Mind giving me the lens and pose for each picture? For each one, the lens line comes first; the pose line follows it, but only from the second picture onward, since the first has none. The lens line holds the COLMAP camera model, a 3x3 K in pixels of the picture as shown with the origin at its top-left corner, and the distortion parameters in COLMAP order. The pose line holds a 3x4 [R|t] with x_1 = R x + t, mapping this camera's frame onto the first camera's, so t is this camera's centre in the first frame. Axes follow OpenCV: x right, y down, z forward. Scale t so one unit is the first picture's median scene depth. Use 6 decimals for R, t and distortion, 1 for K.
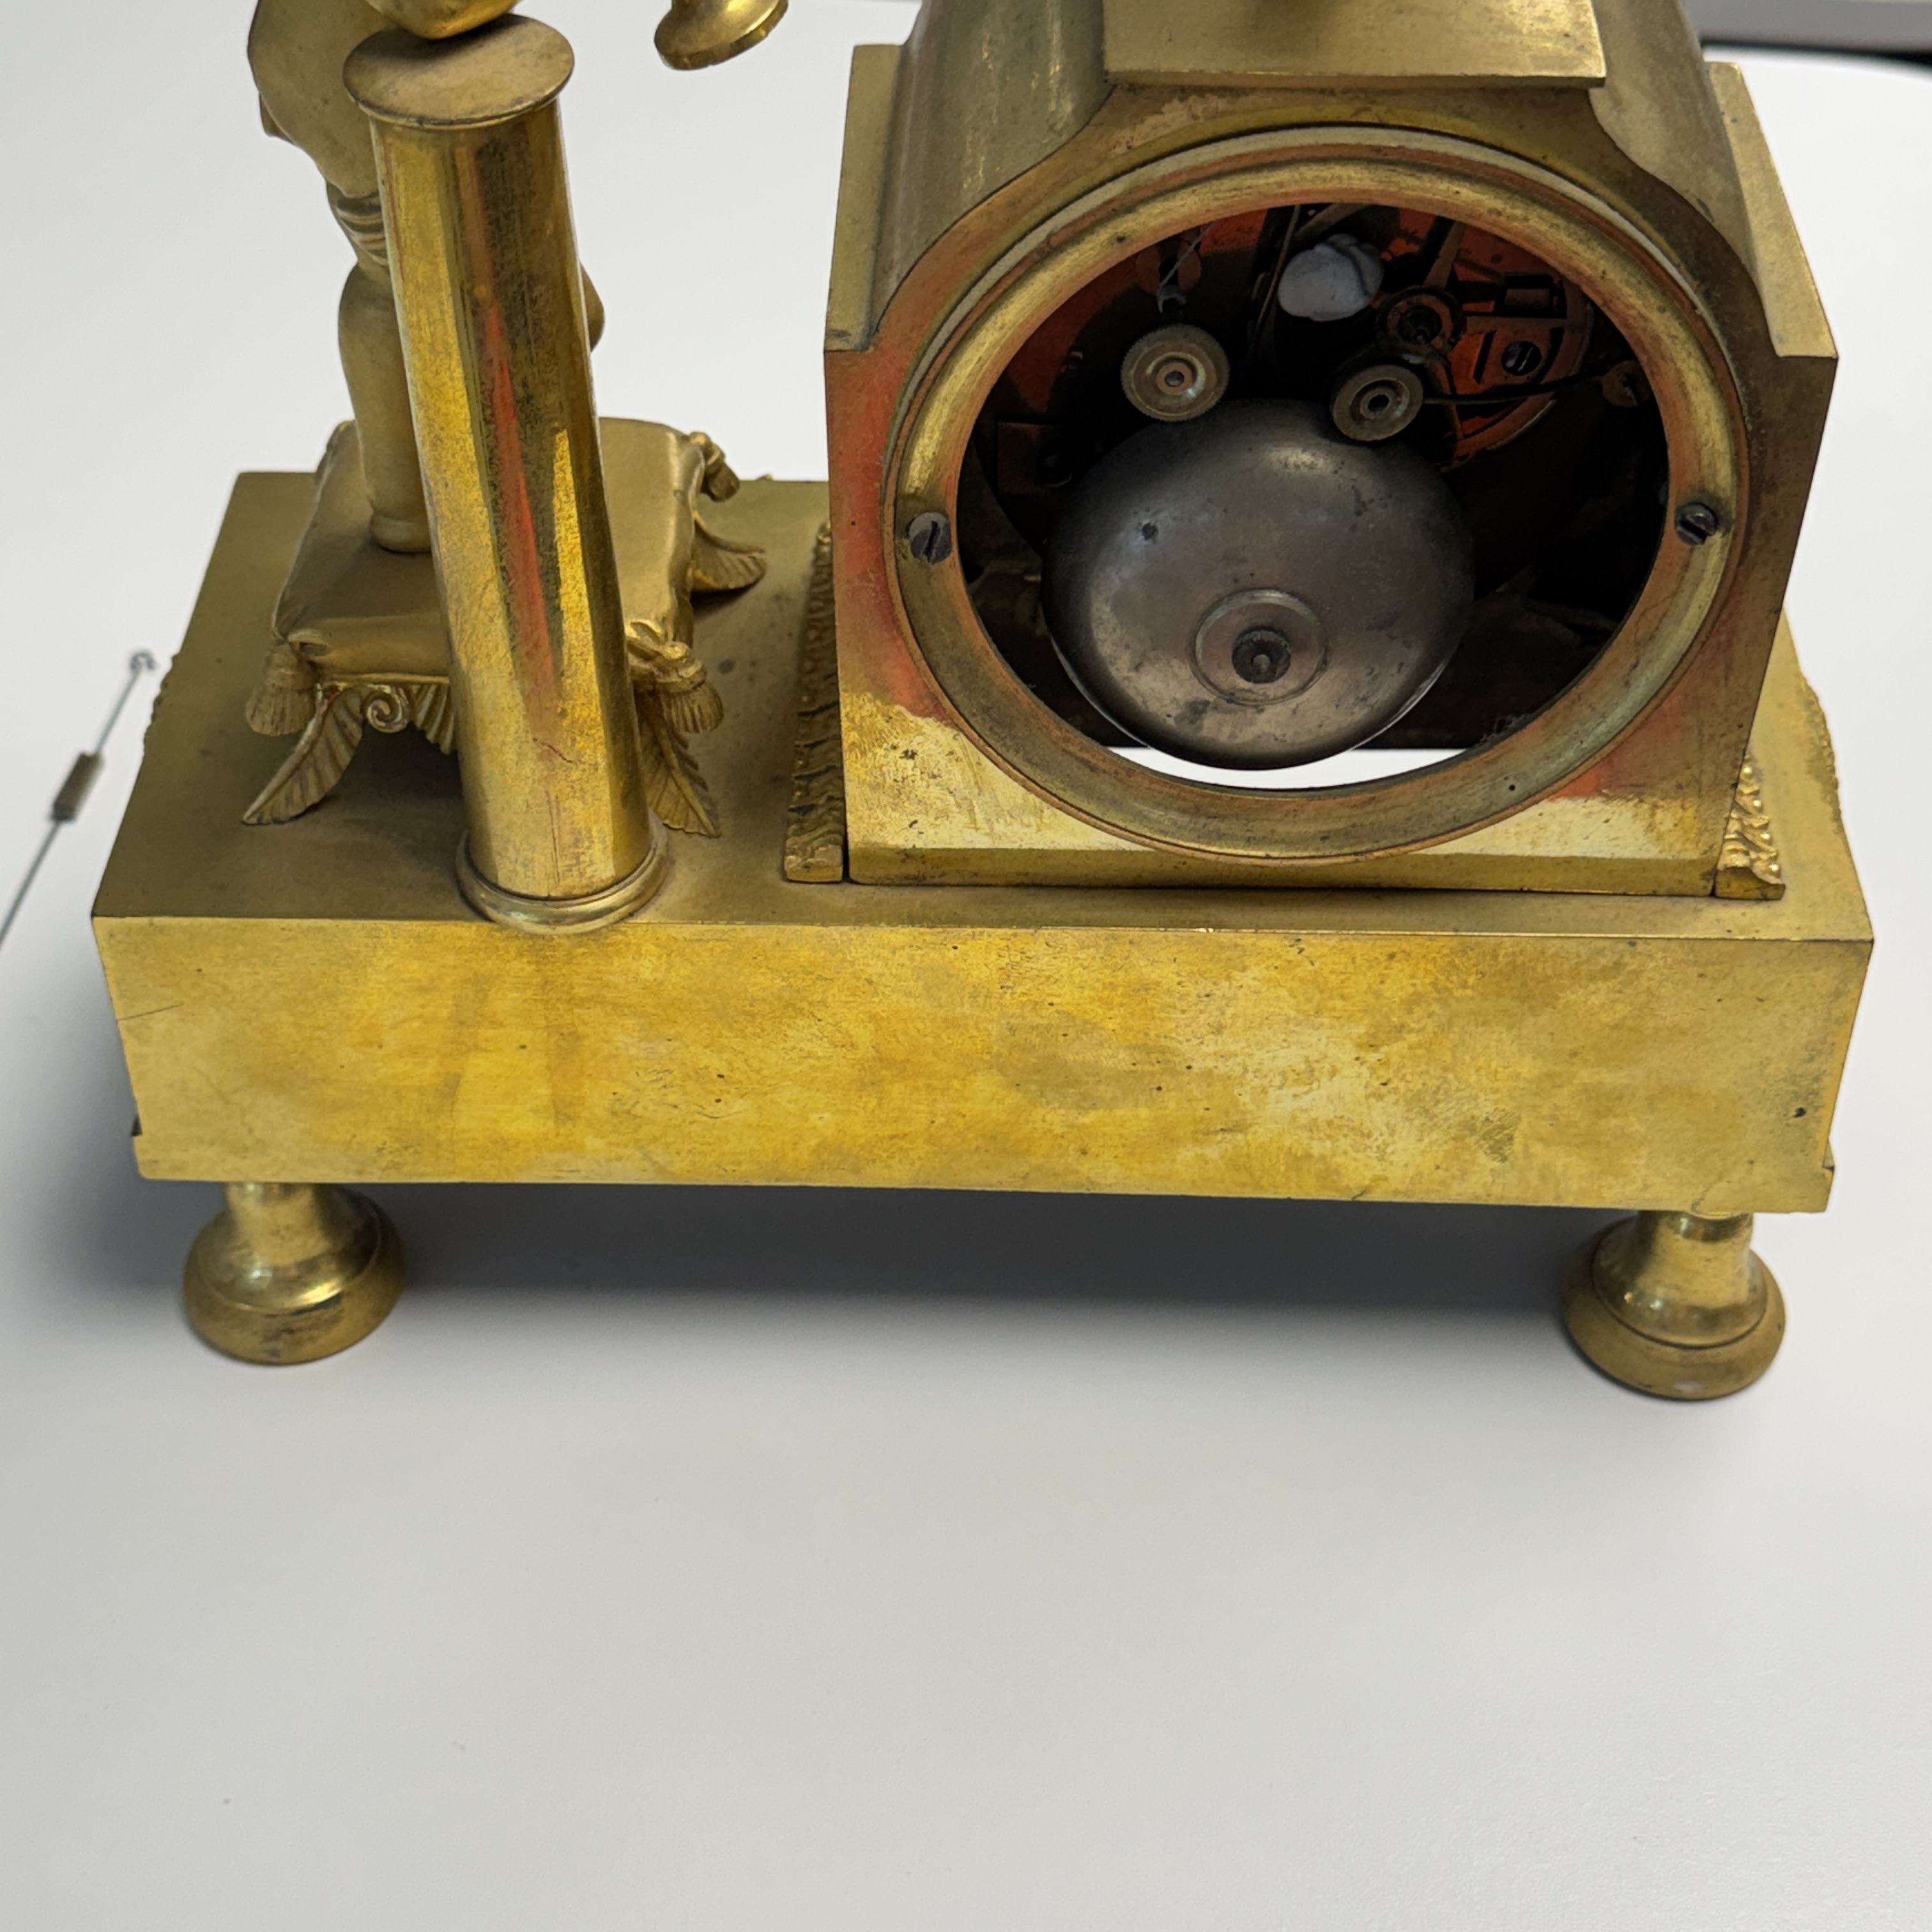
lens RADIAL K [[3369.0, 0, 966.0], [0, 3369.0, 966.0], [0, 0, 1]] dist [0.189676, -0.137159]
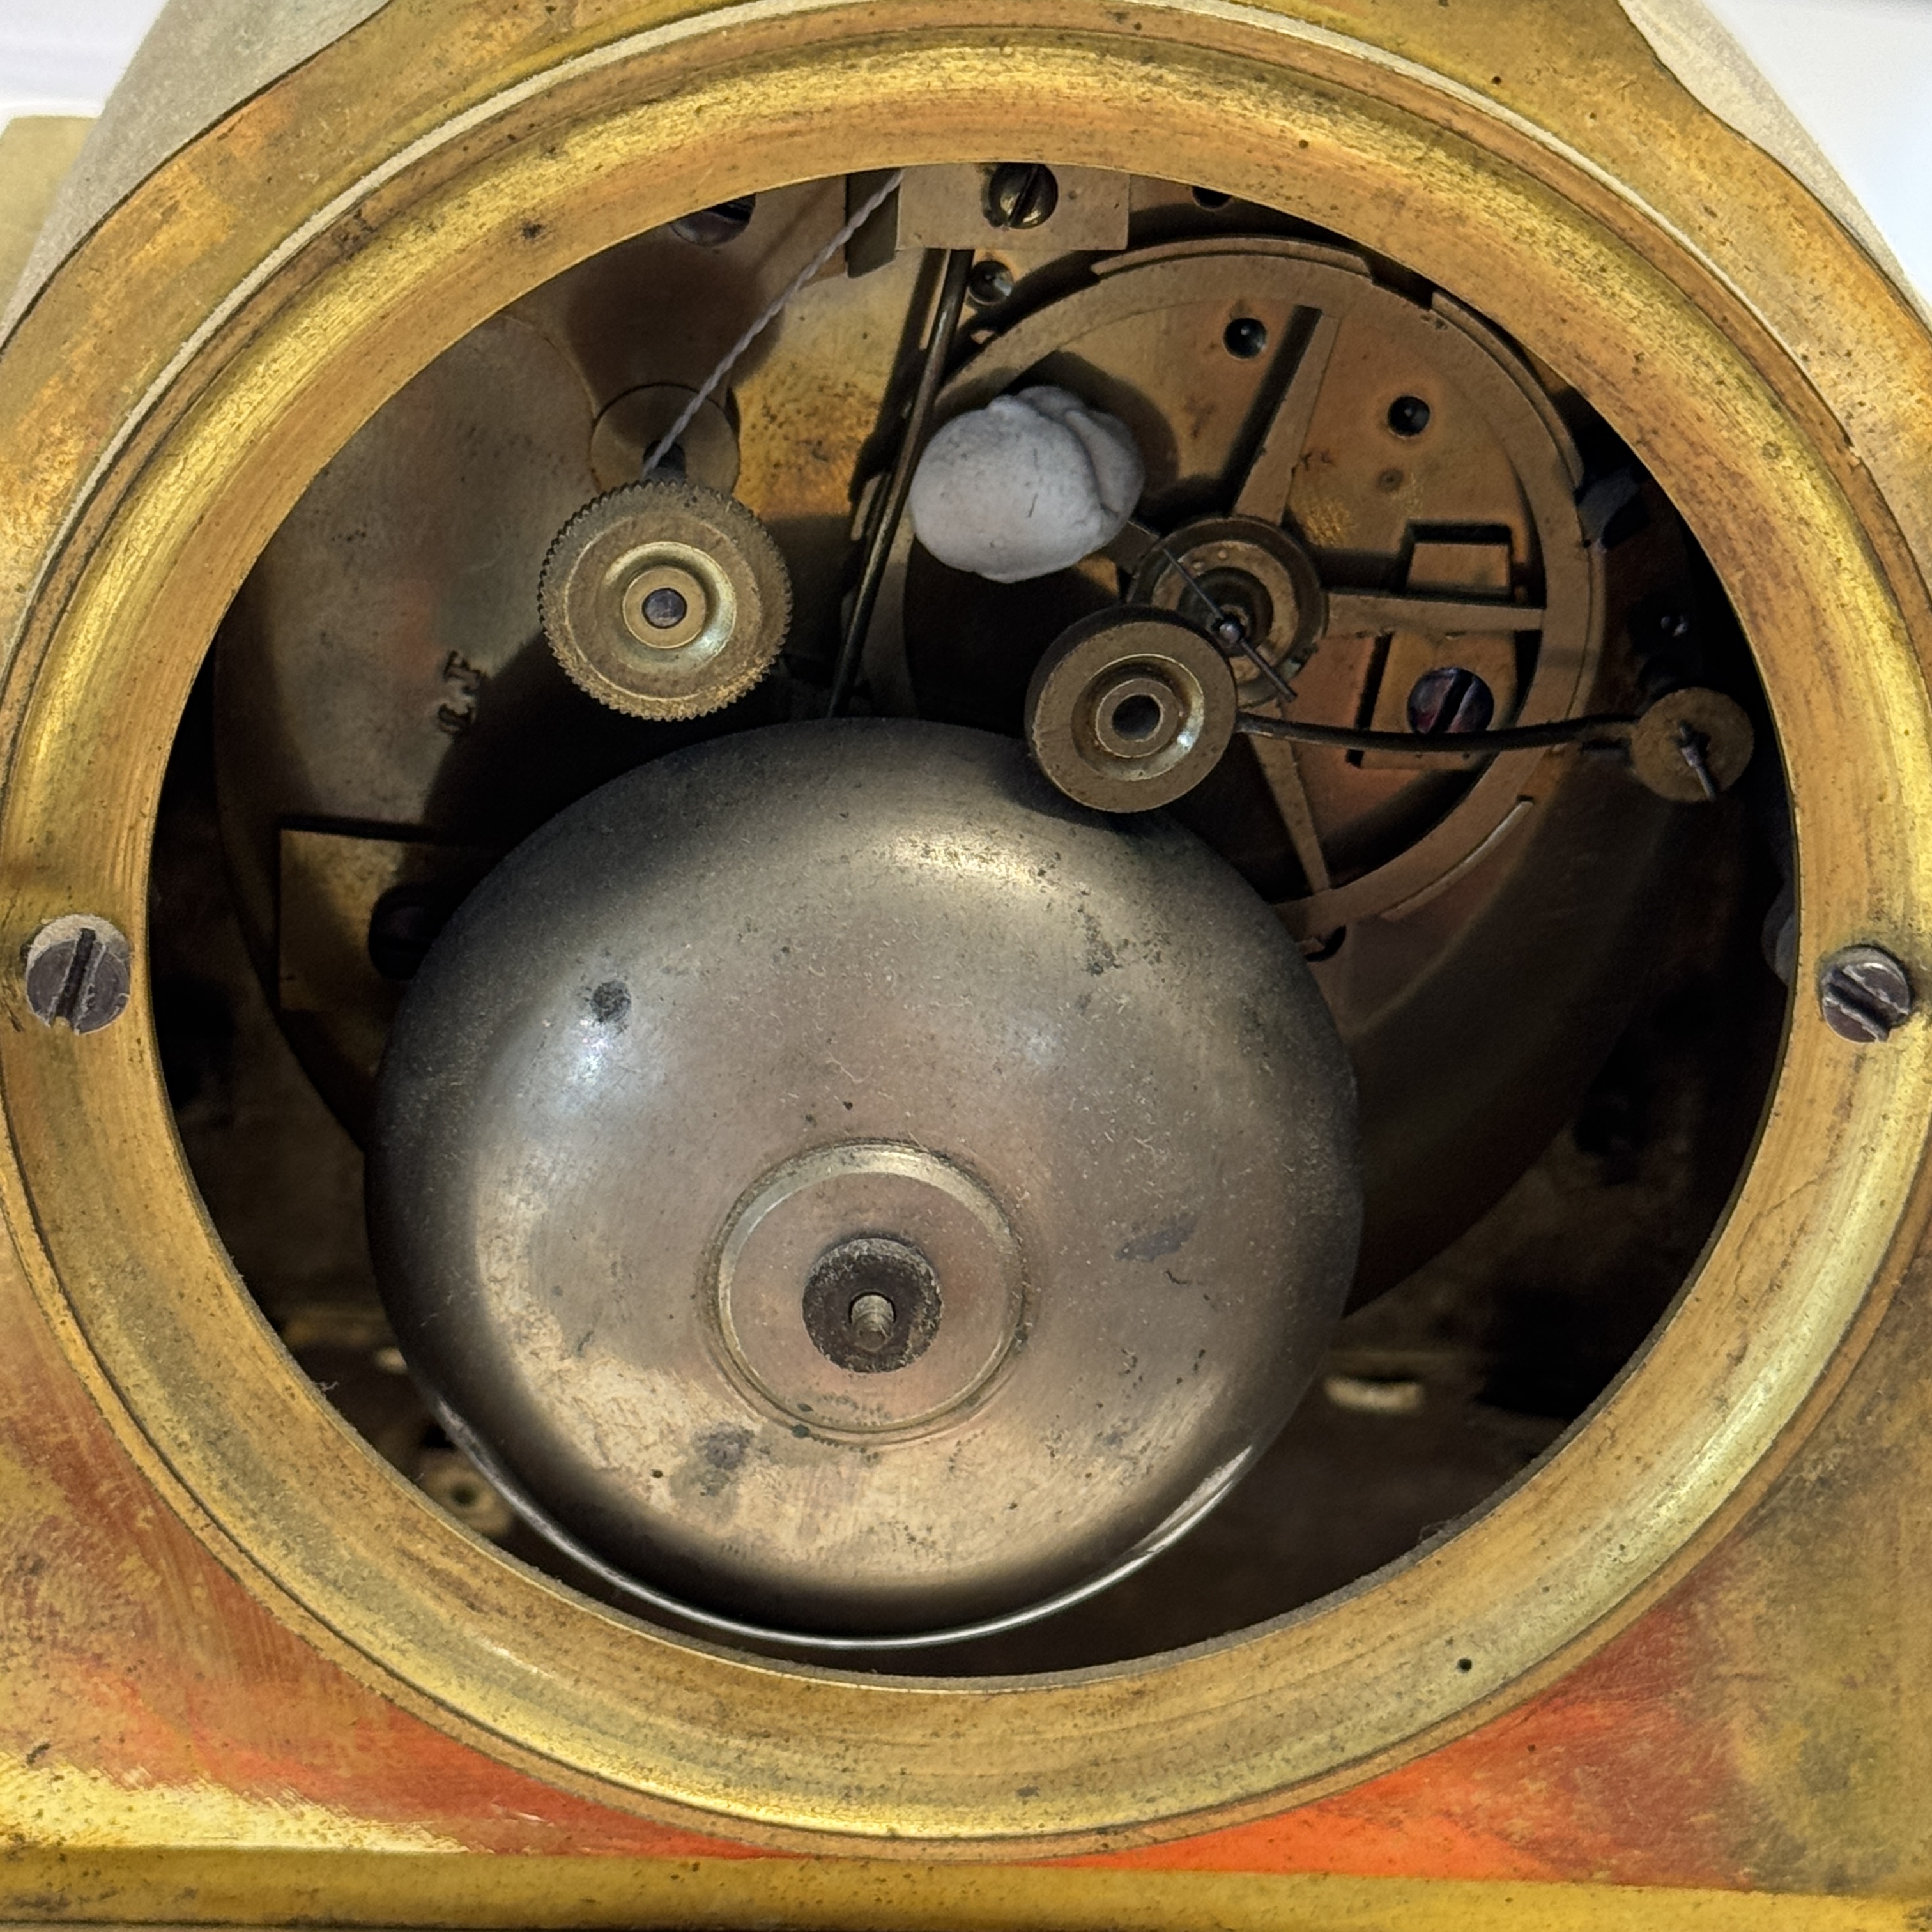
lens RADIAL K [[5355.0, 0, 966.0], [0, 5355.0, 966.0], [0, 0, 1]] dist [0.126315, 0.248003]
pose [[0.996513, 0.028414, 0.078449, 0.045569], [-0.000702, 0.943047, -0.332659, 0.091048], [-0.083433, 0.331444, 0.939779, 0.357435]]
